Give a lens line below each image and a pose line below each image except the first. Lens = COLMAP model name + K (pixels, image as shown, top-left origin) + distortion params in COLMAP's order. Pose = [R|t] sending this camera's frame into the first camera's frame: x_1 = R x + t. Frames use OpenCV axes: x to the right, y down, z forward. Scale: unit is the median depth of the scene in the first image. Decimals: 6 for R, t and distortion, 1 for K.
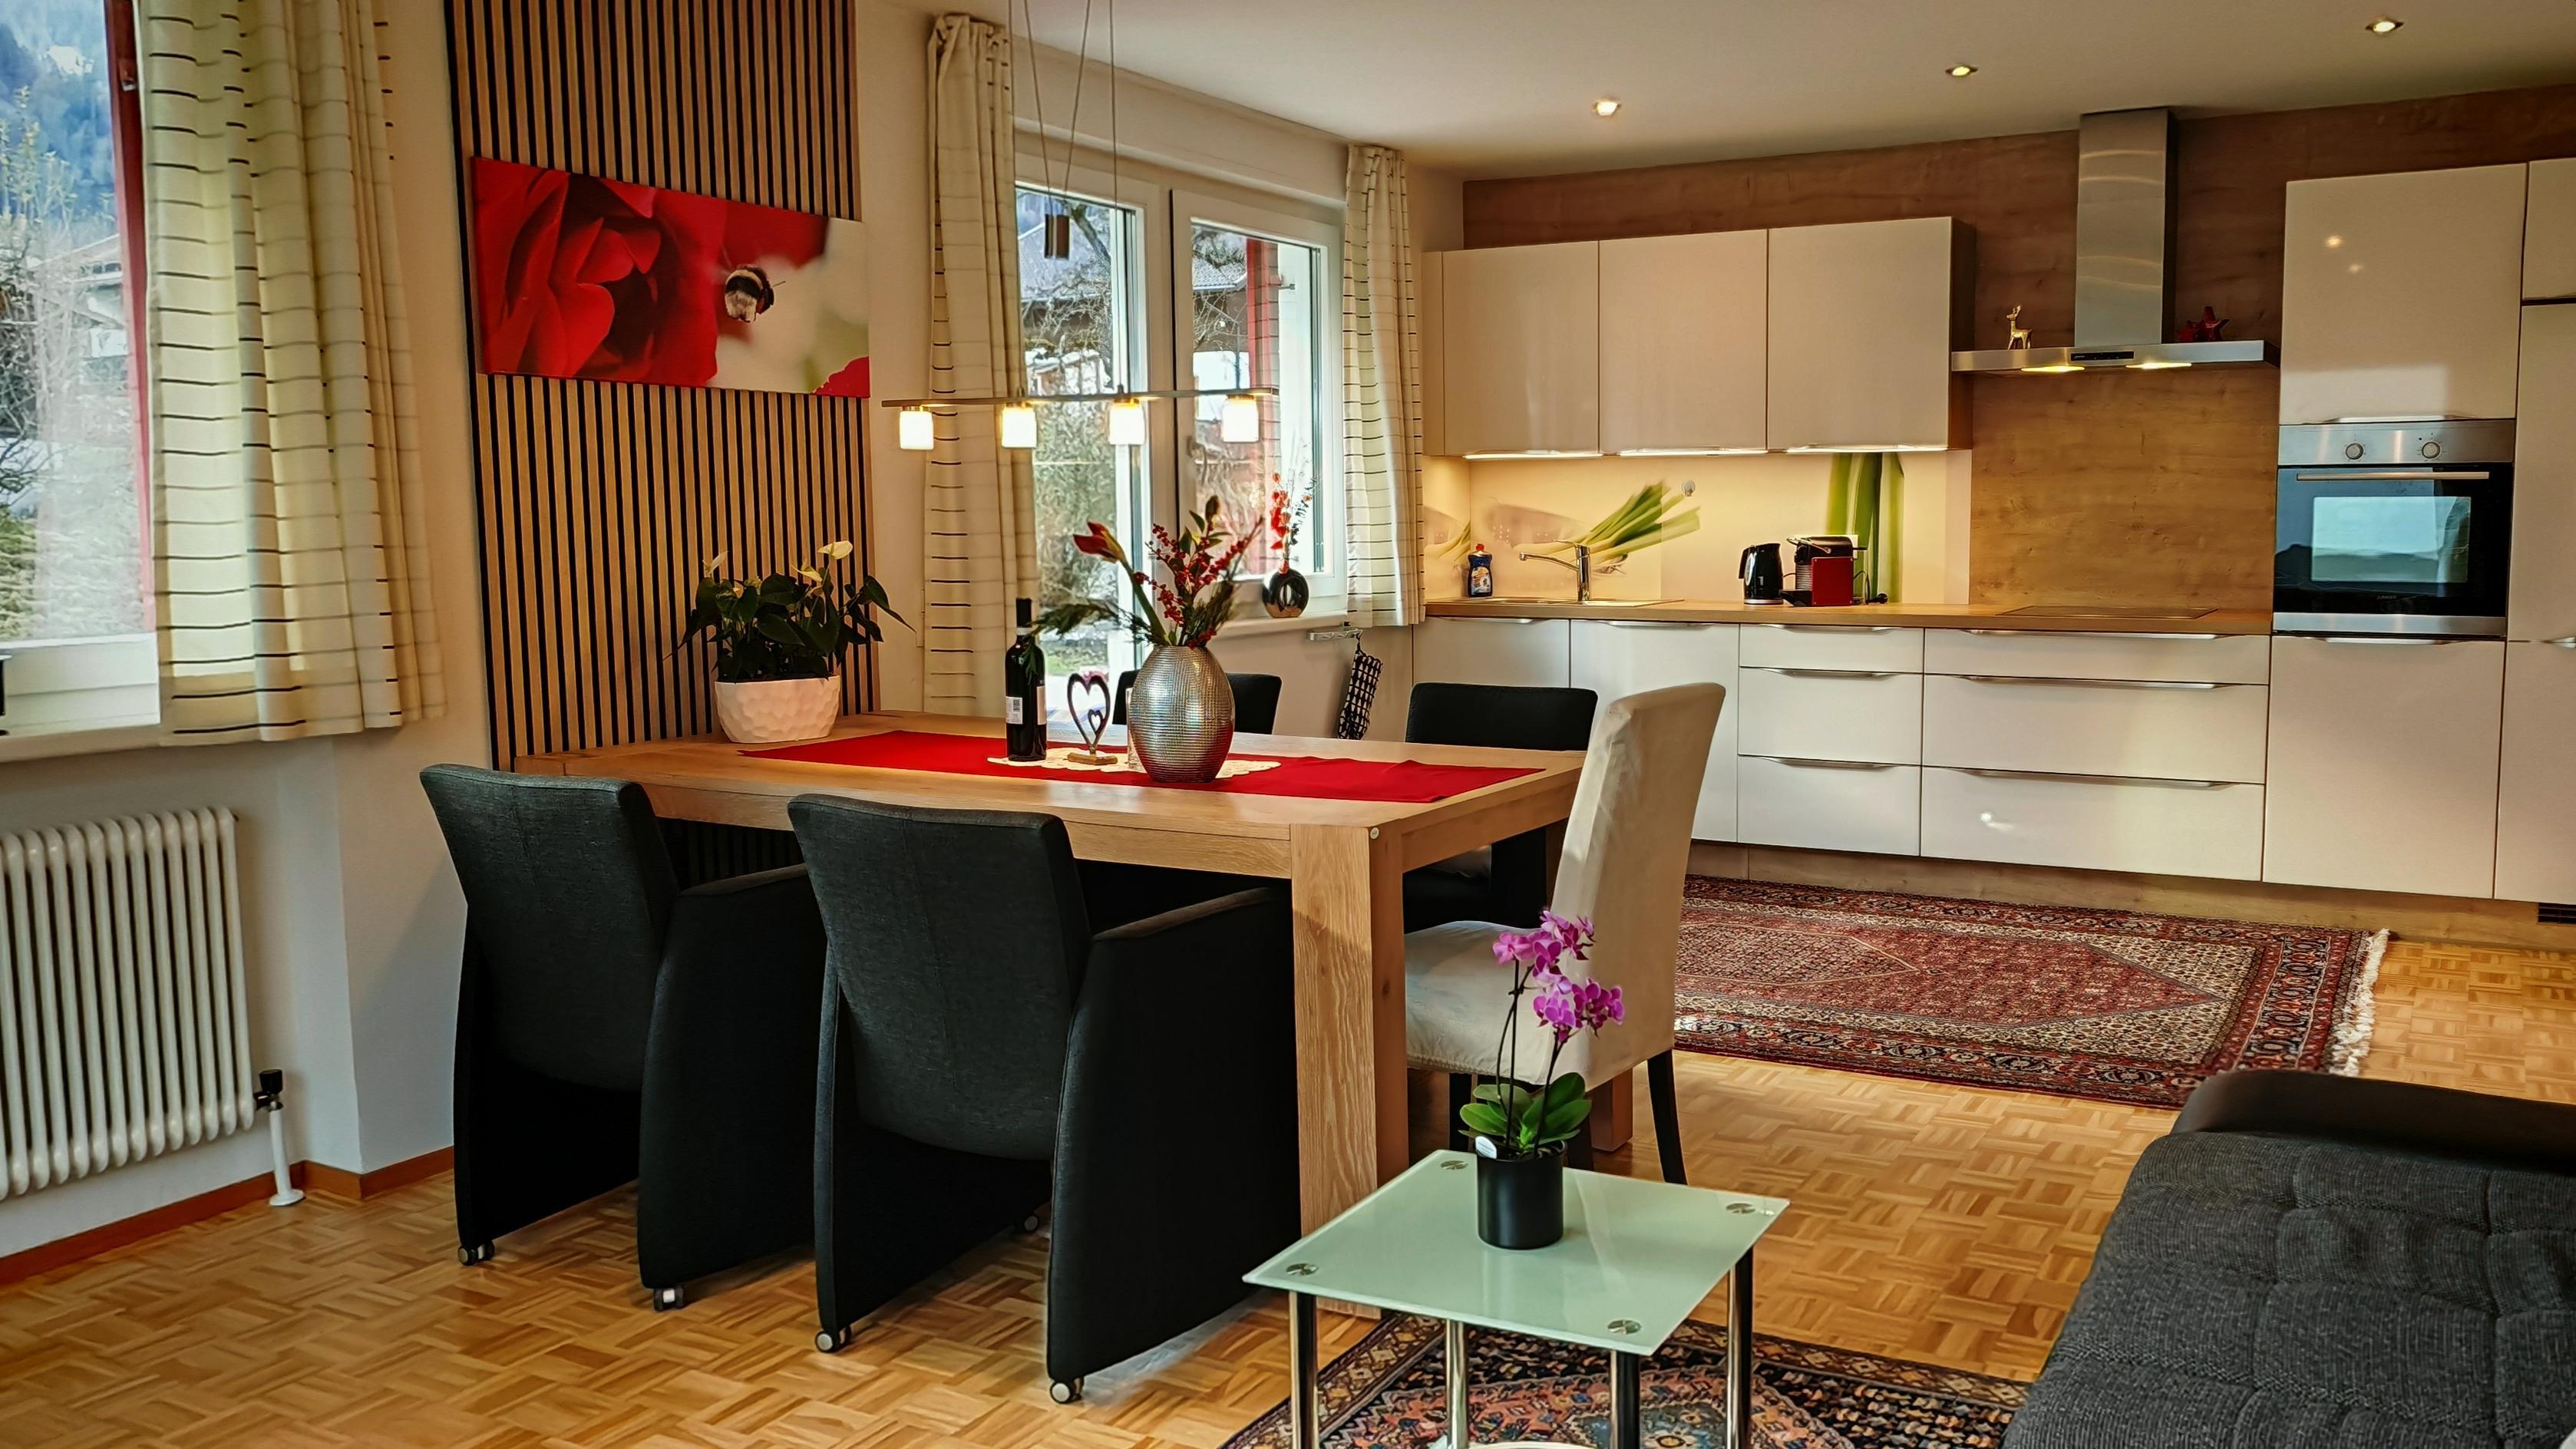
lens RADIAL K [[2073.1, 0, 1288.0], [0, 2073.1, 724.5], [0, 0, 1]] dist [0.005289, -0.059059]
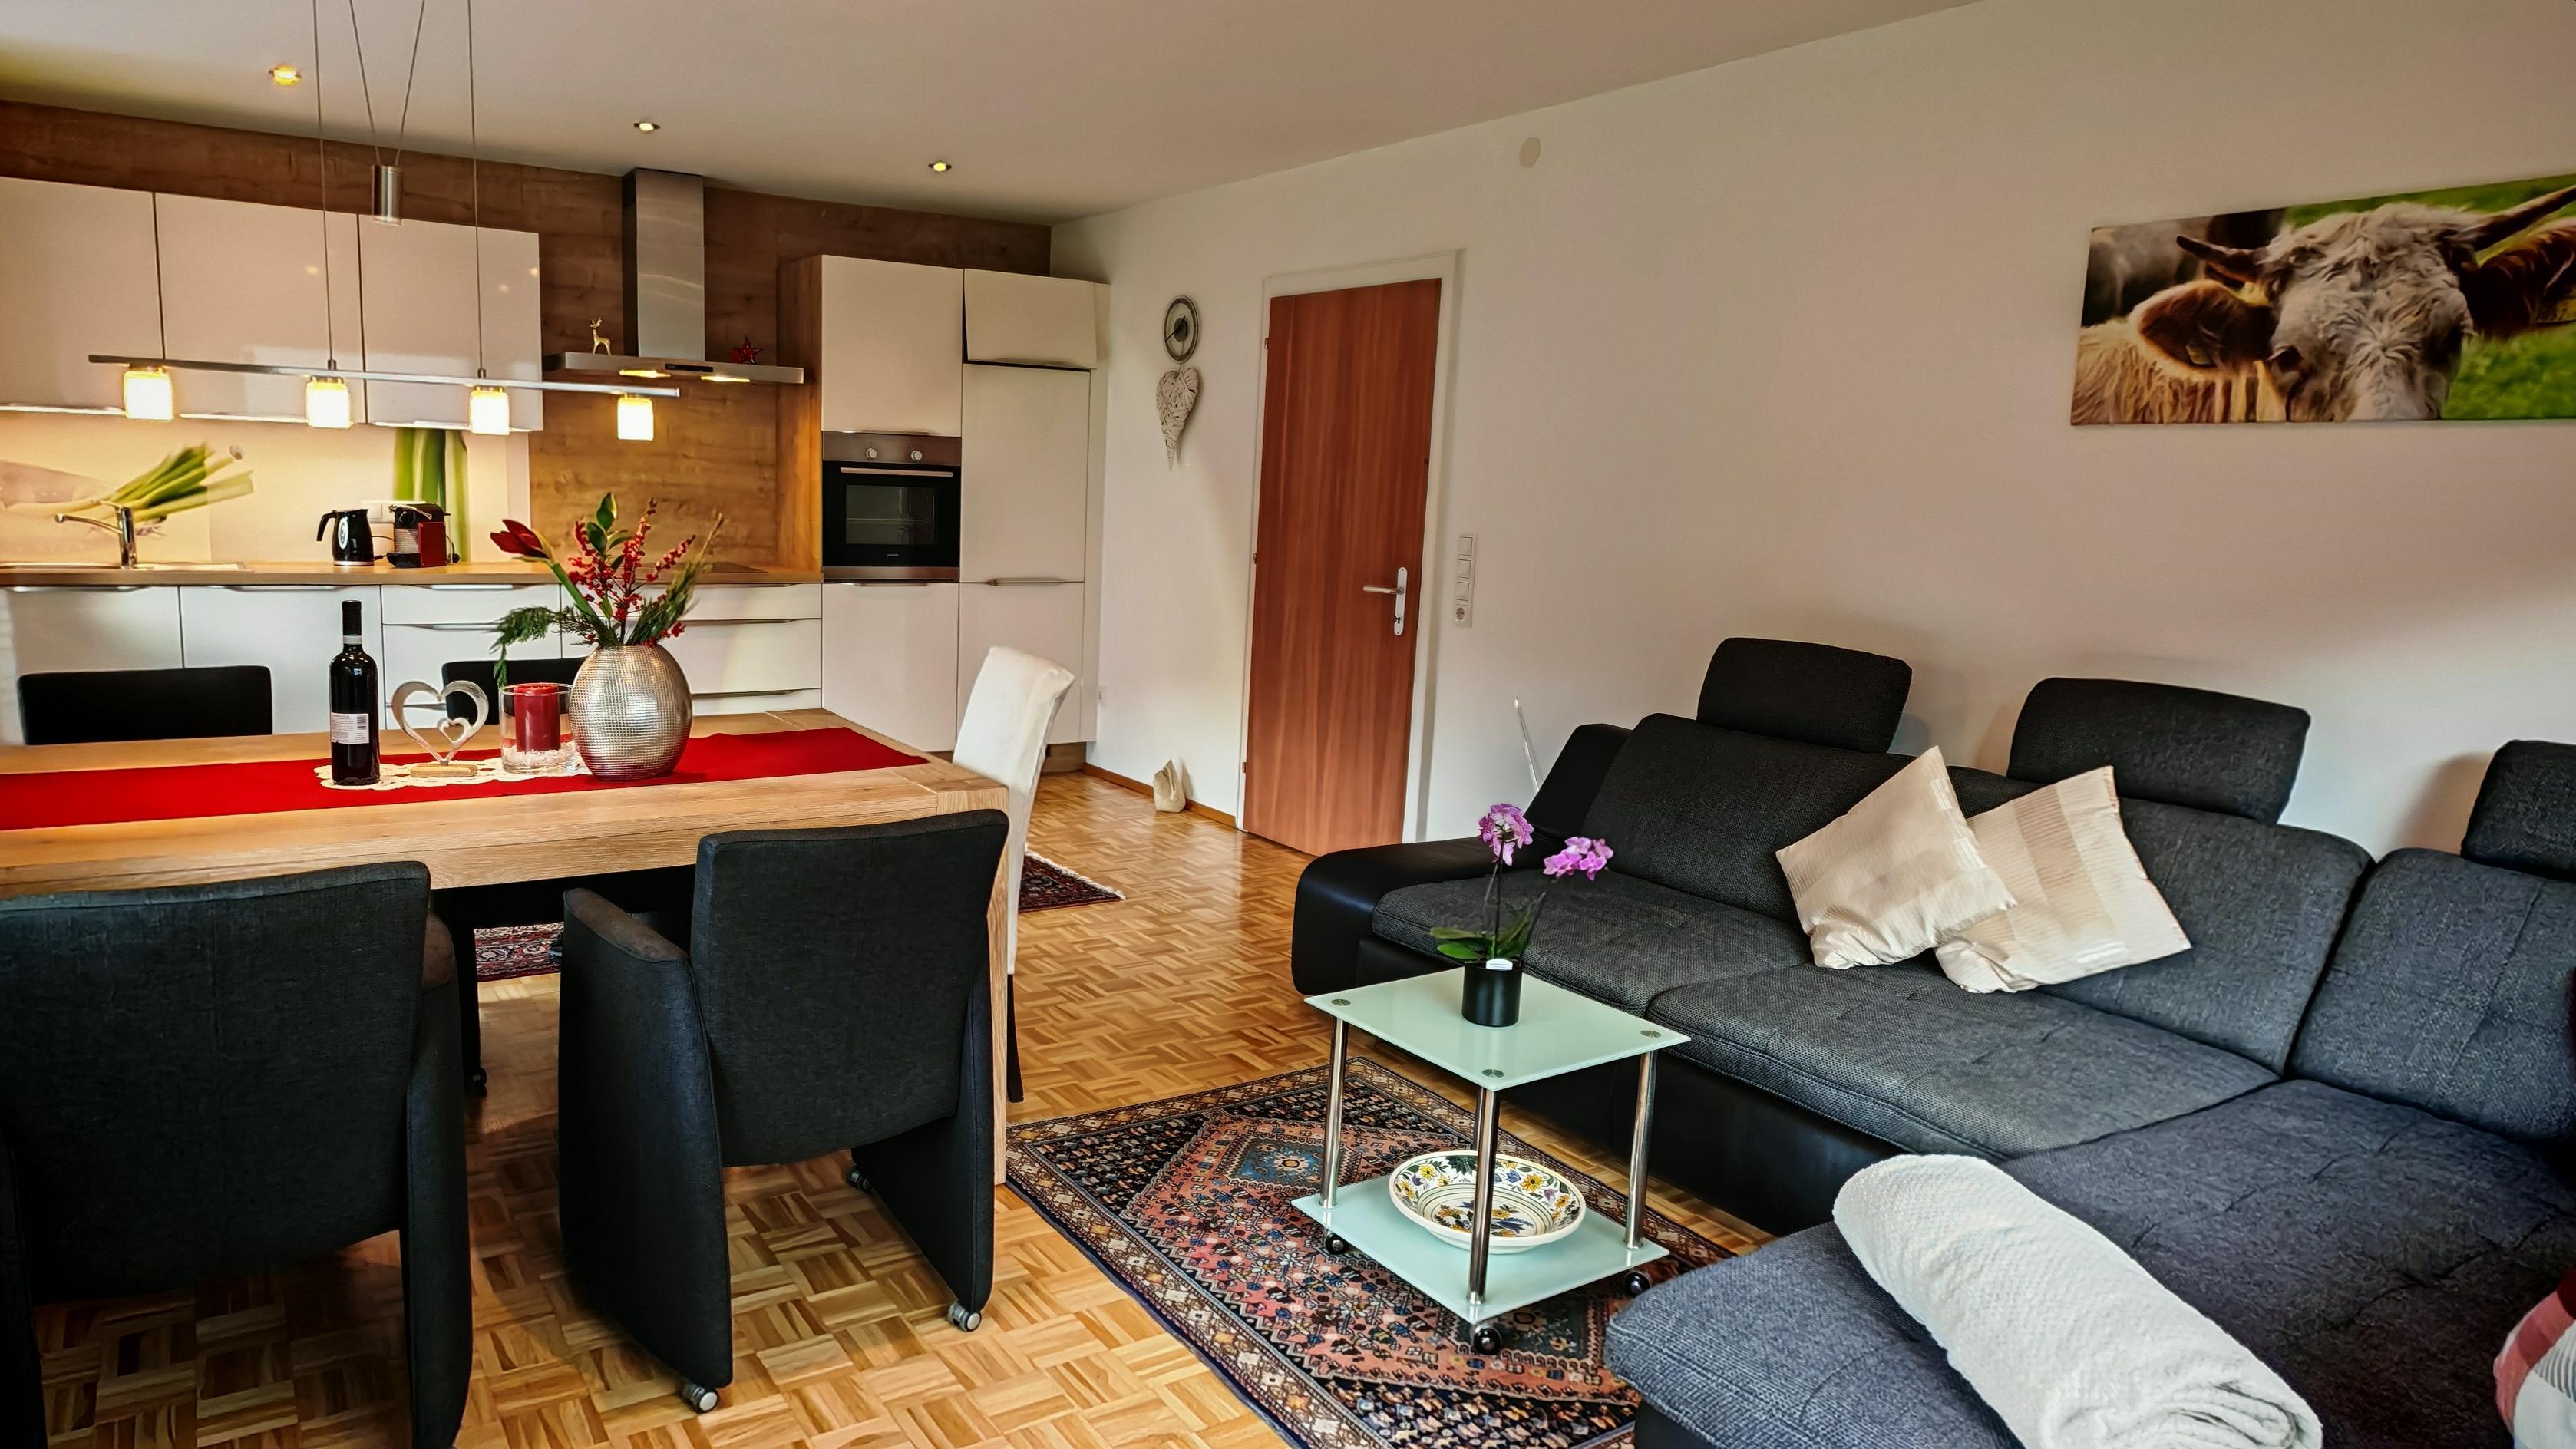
lens RADIAL K [[1649.7, 0, 1288.0], [0, 1649.7, 724.5], [0, 0, 1]] dist [0.003555, 0.001279]
pose [[0.452248, -0.107489, 0.885391, -0.347020], [0.055167, 0.994182, 0.092518, -0.031145], [-0.890184, 0.007003, 0.455547, 0.194582]]
